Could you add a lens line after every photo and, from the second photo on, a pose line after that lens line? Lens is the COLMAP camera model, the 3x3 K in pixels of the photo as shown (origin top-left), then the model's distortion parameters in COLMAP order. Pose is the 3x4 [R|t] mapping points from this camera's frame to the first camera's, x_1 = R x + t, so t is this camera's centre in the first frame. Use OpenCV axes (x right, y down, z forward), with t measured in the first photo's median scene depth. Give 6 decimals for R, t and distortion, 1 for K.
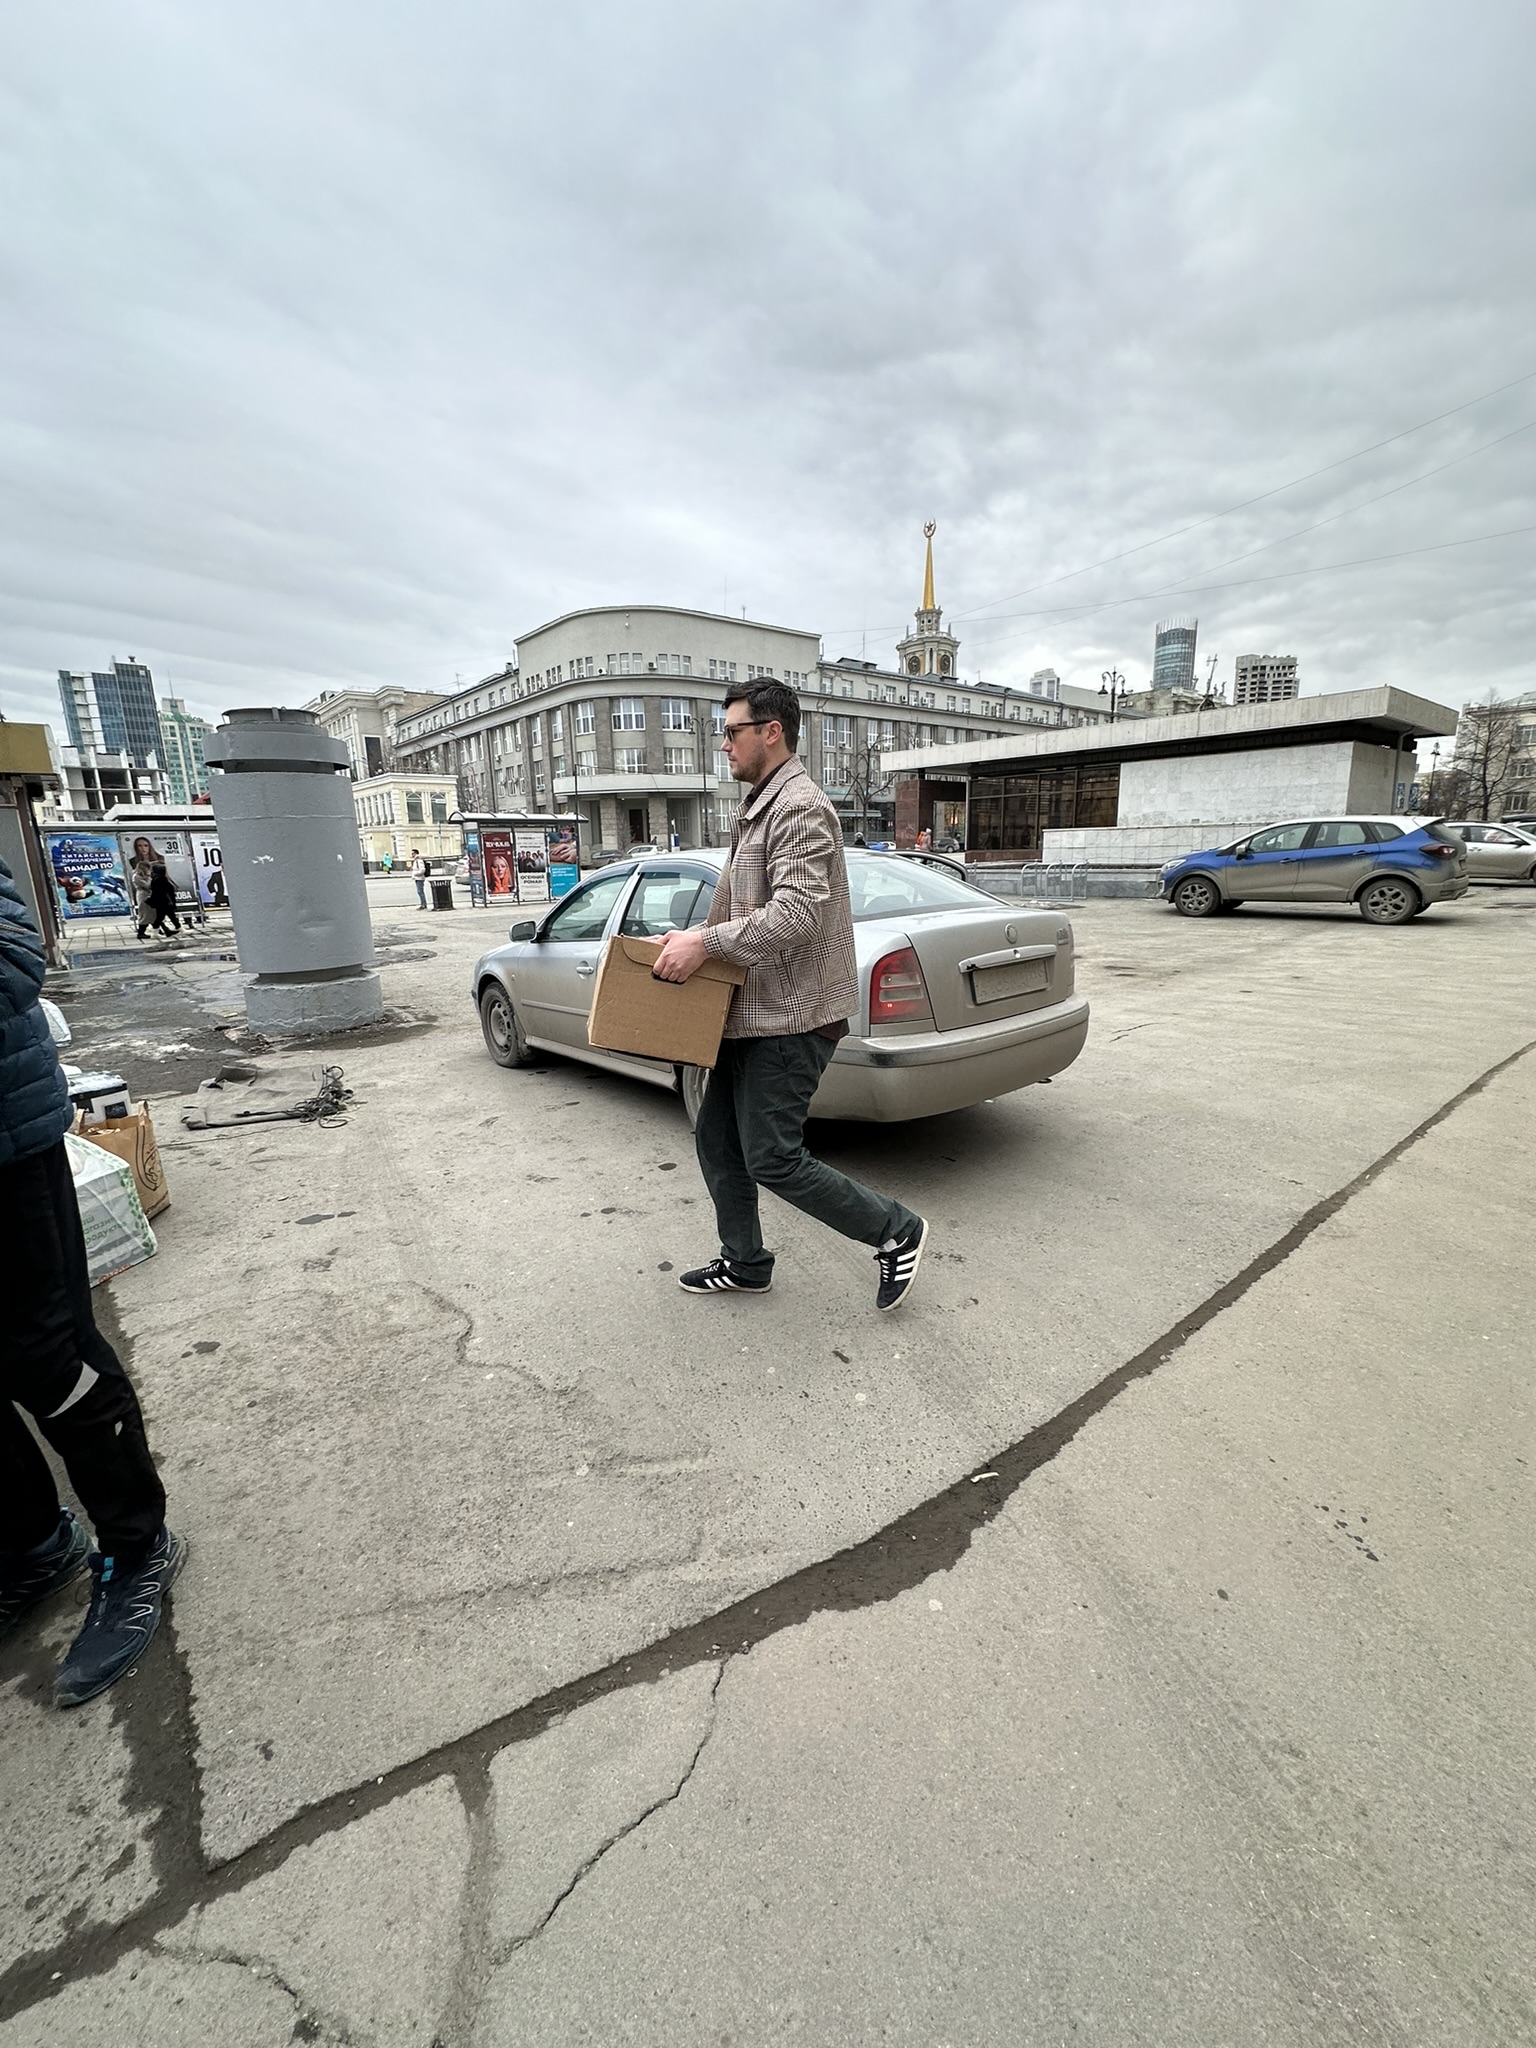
lens RADIAL K [[815.0, 0, 769.2], [0, 815.0, 1023.0], [0, 0, 1]] dist [-0.003303, 0.000625]
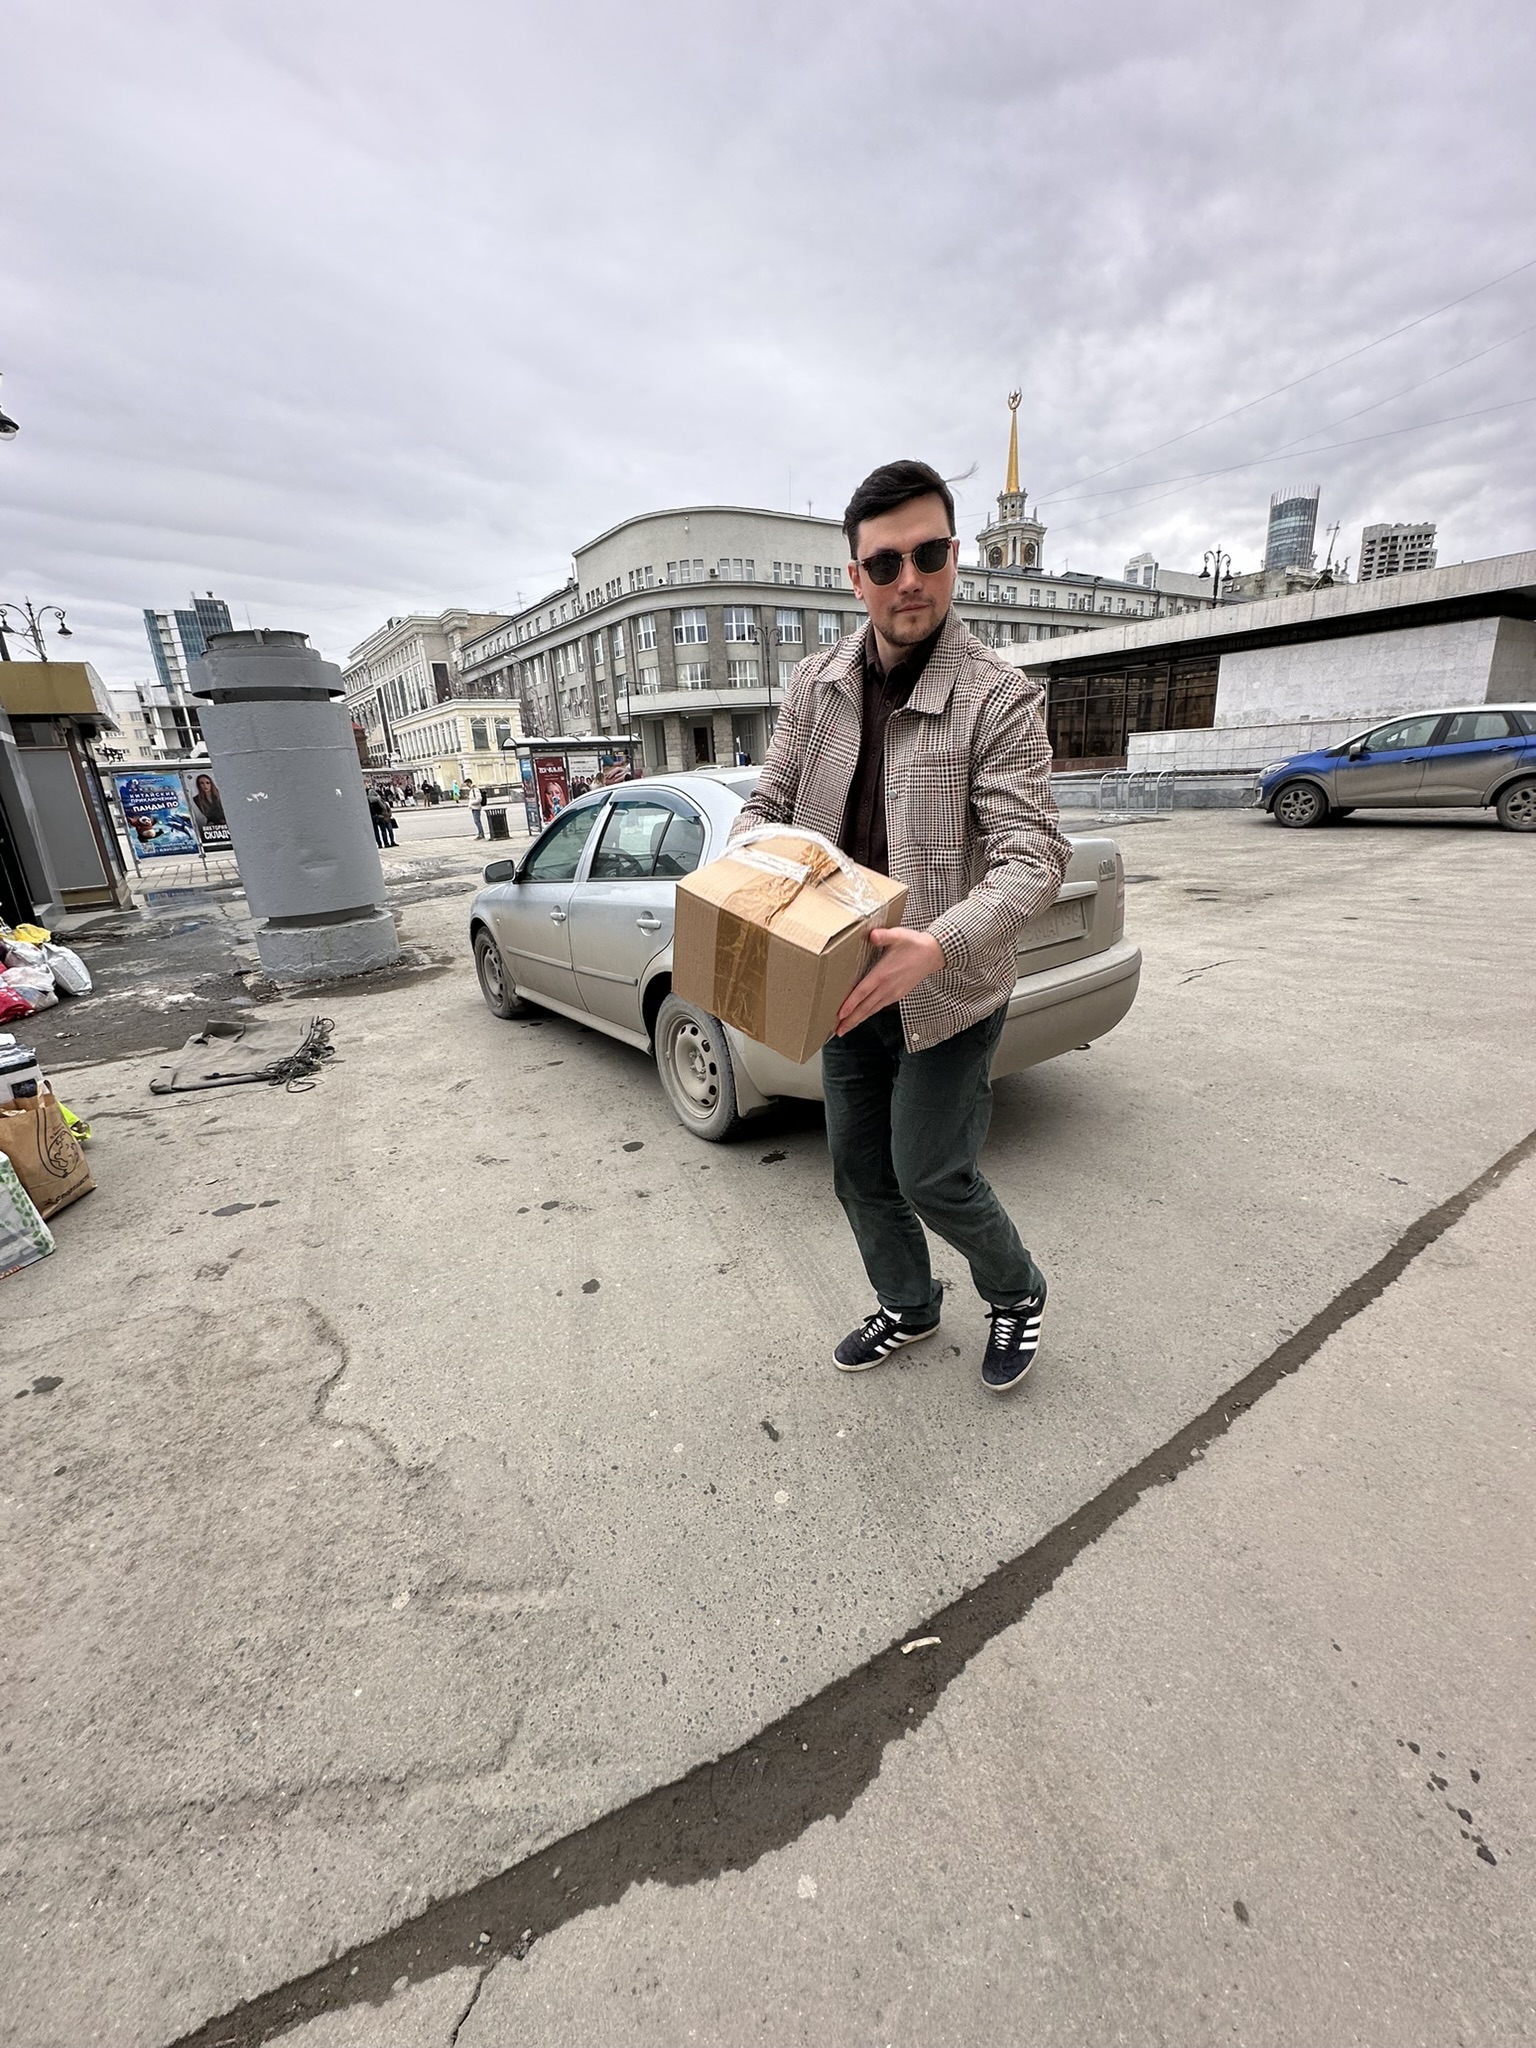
lens RADIAL K [[815.0, 0, 769.2], [0, 815.0, 1023.0], [0, 0, 1]] dist [-0.003303, 0.000625]
pose [[0.995846, -0.004987, -0.090915, 0.072496], [0.013623, 0.995420, 0.094623, -0.026272], [0.090027, -0.095469, 0.991353, 0.114956]]
